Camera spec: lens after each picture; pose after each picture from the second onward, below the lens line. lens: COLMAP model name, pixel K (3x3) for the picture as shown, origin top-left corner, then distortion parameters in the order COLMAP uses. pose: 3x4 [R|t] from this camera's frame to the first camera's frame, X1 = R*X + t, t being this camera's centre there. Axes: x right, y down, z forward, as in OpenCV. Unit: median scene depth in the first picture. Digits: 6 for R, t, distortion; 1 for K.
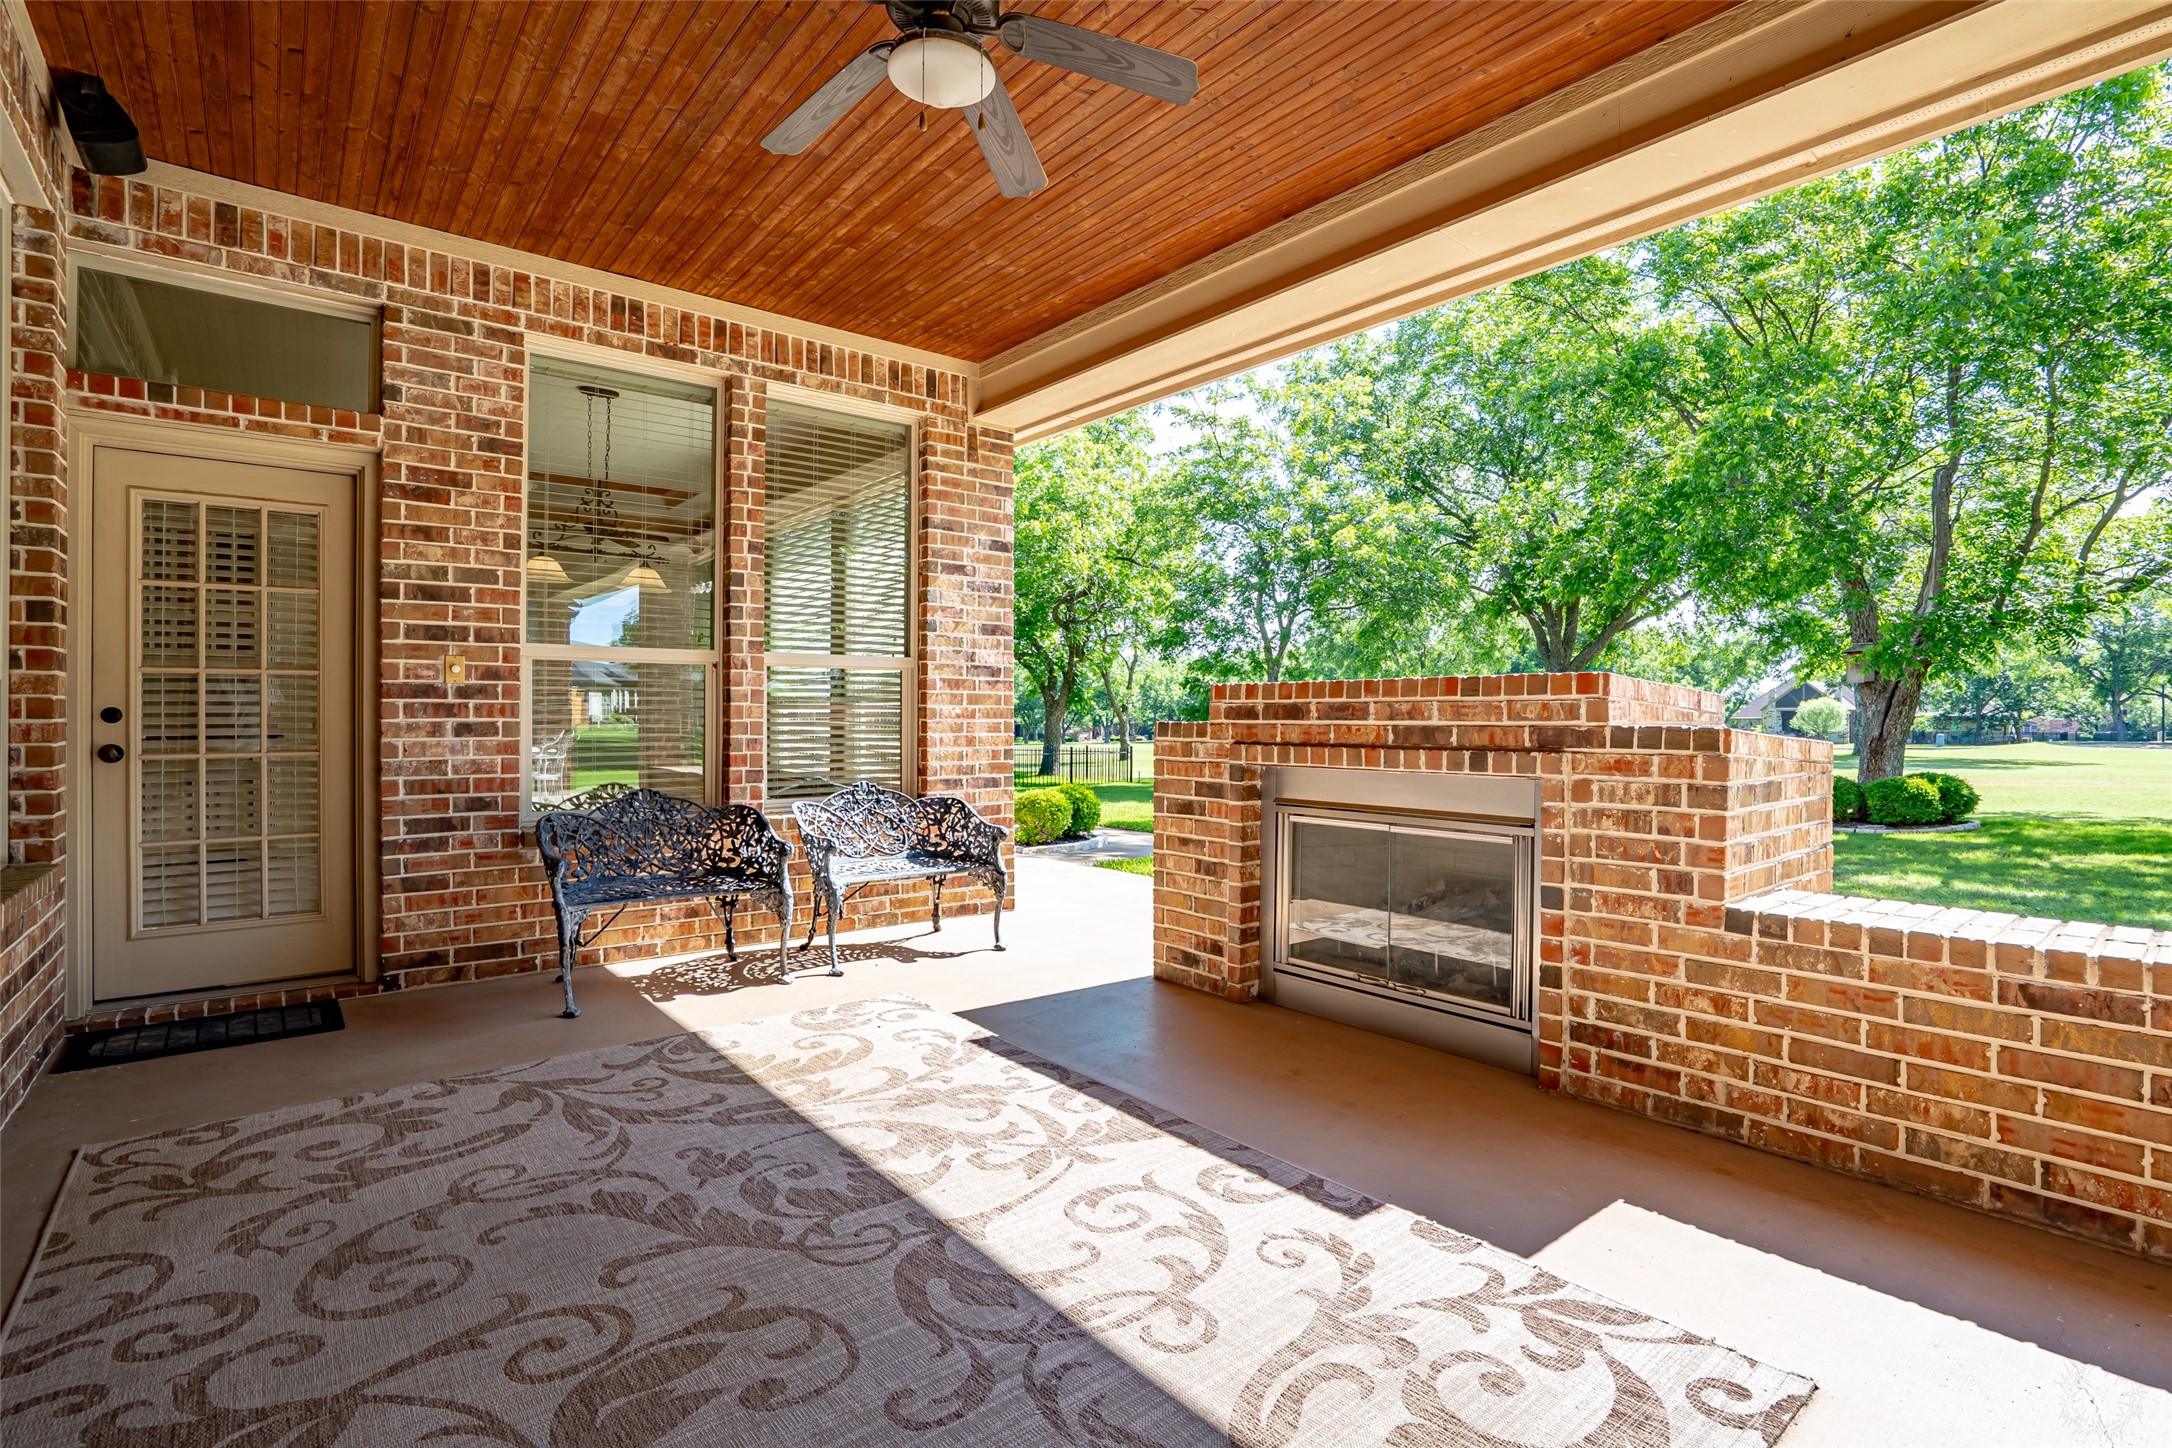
lens RADIAL K [[1020.0, 0, 1086.0], [0, 1020.0, 724.0], [0, 0, 1]] dist [-0.066886, 0.027963]
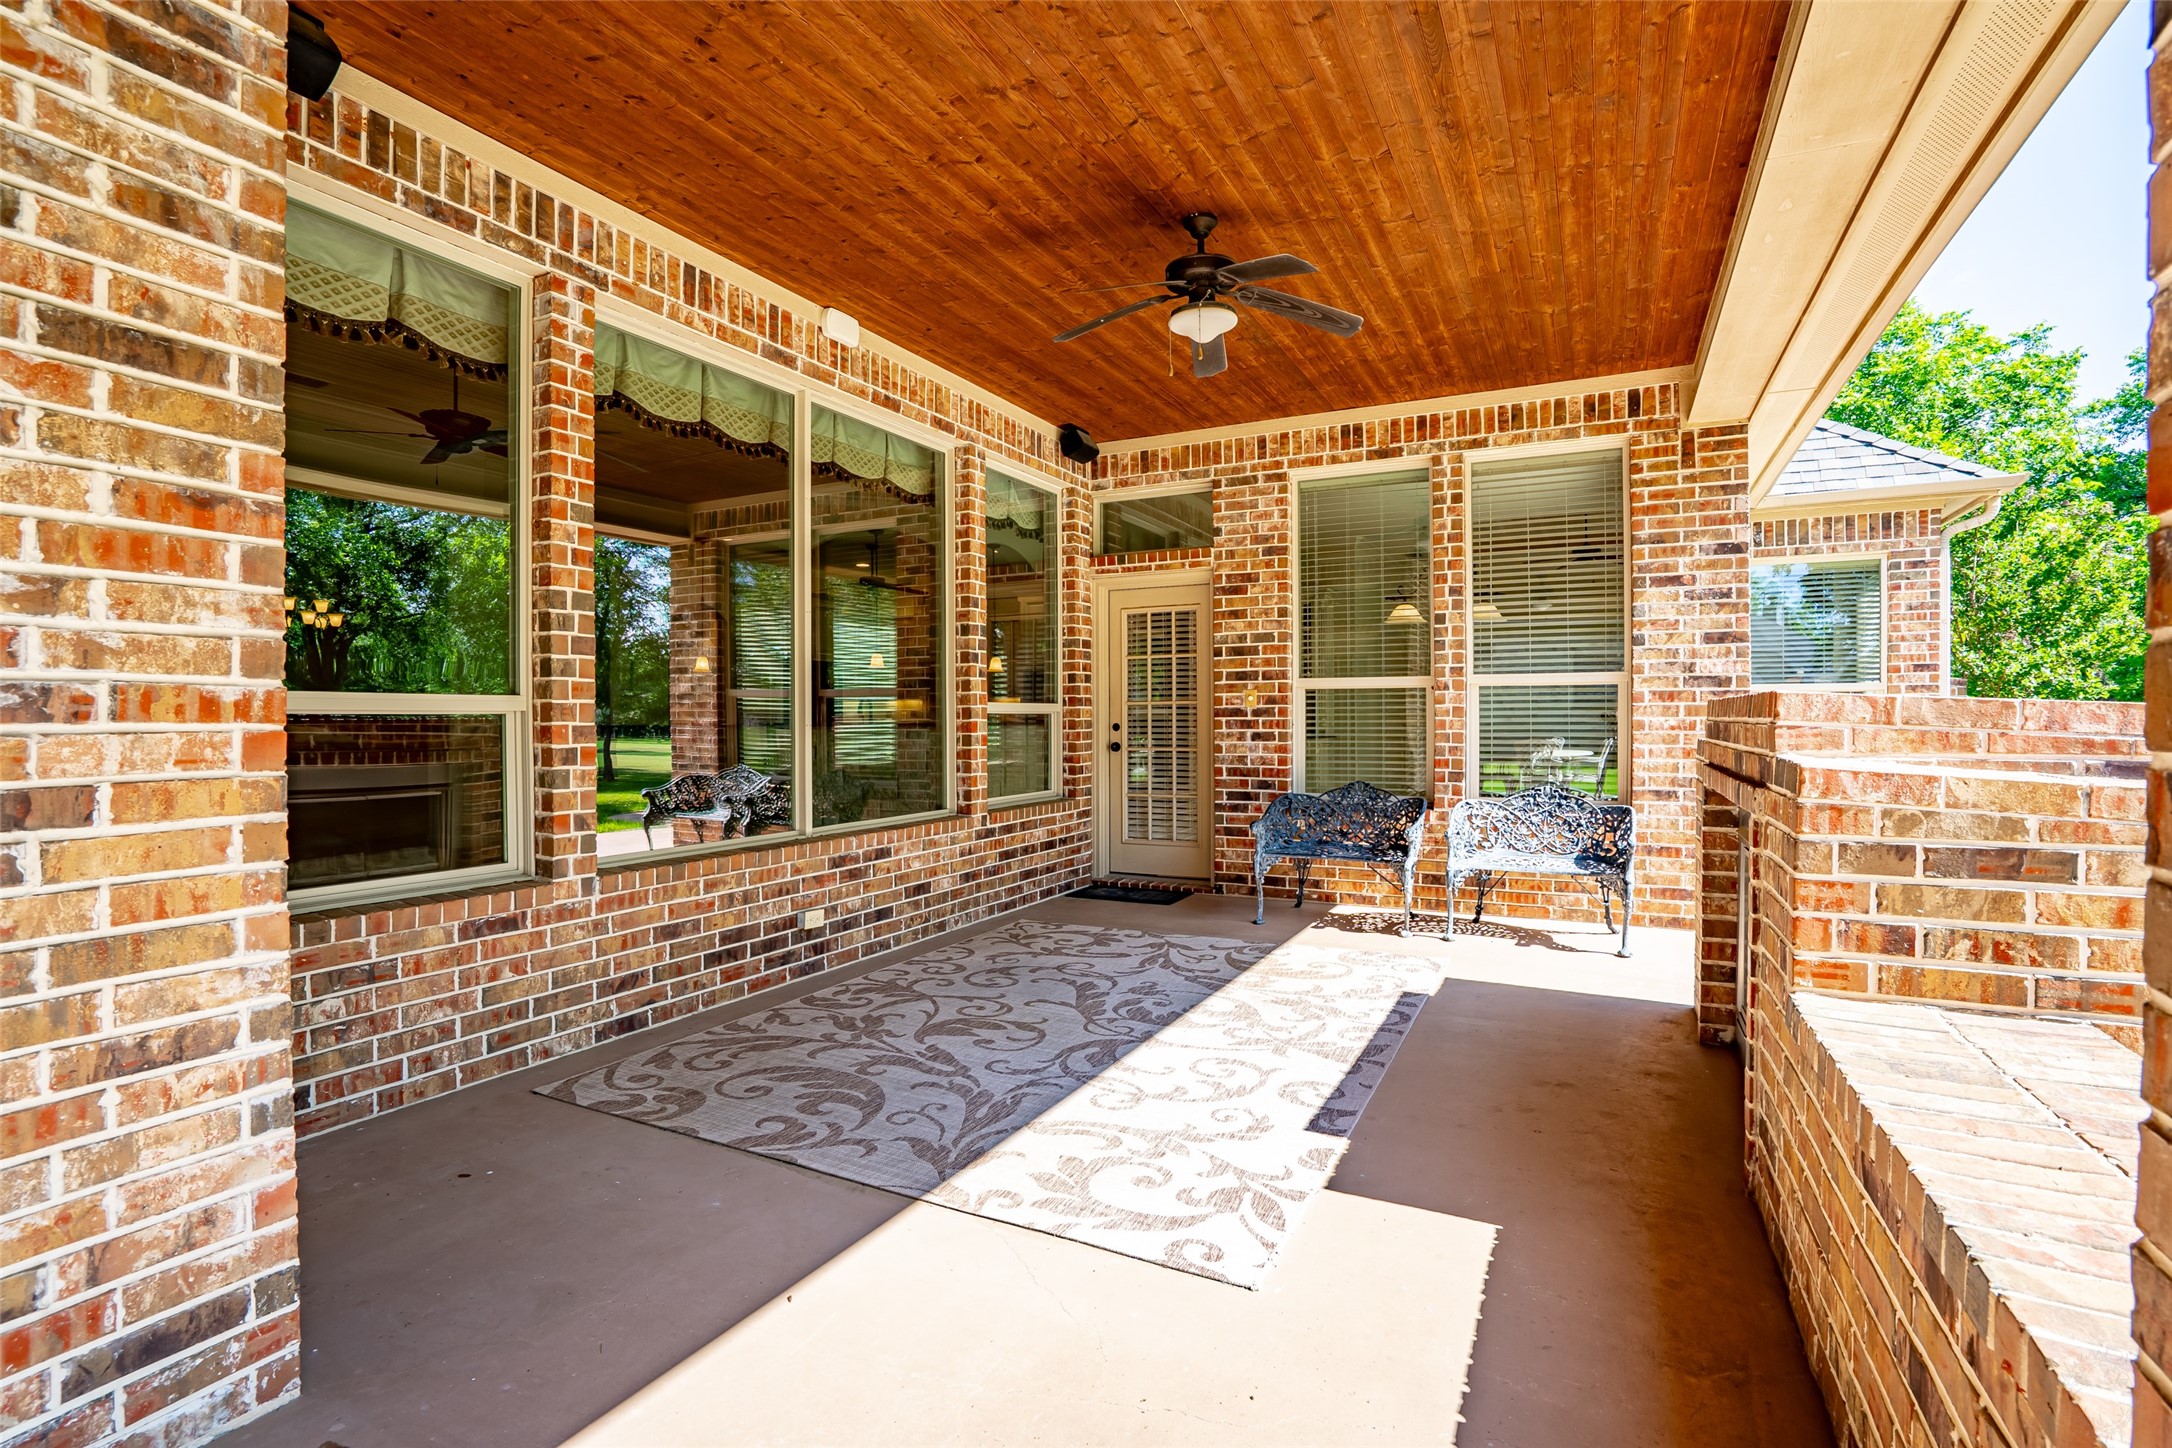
lens RADIAL K [[998.1, 0, 1086.5], [0, 998.1, 740.9], [0, 0, 1]] dist [-0.057703, 0.000170]
pose [[0.405483, 0.018413, -0.913917, 0.719677], [-0.000544, 0.999802, 0.019902, -0.019221], [0.914102, -0.007573, 0.405413, 0.123749]]
